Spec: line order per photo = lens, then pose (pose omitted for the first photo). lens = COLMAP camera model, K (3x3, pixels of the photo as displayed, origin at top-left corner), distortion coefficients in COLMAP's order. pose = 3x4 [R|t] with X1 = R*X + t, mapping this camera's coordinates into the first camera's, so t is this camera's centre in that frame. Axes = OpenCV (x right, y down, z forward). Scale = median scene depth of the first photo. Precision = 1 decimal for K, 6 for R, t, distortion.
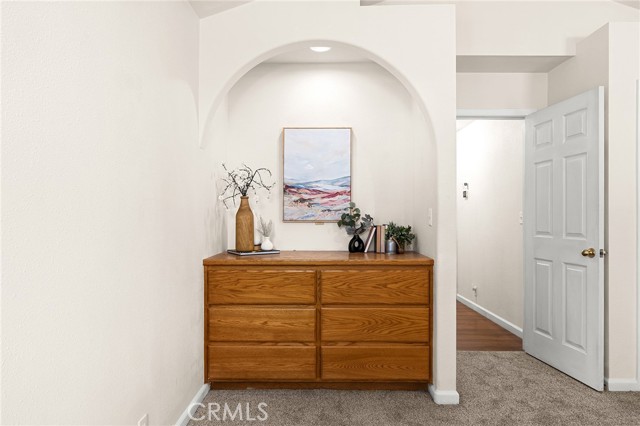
lens RADIAL K [[383.8, 0, 320.0], [0, 383.8, 213.0], [0, 0, 1]] dist [-0.002609, -0.000963]
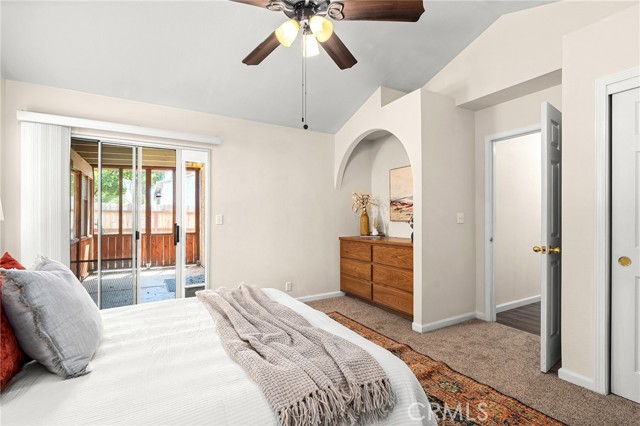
lens RADIAL K [[293.9, 0, 320.0], [0, 293.9, 213.0], [0, 0, 1]] dist [0.001850, 0.000232]
pose [[0.517611, -0.016742, -0.855452, 1.149349], [0.009068, 0.999860, -0.014081, 0.001244], [0.855568, -0.000469, 0.517690, -0.013162]]
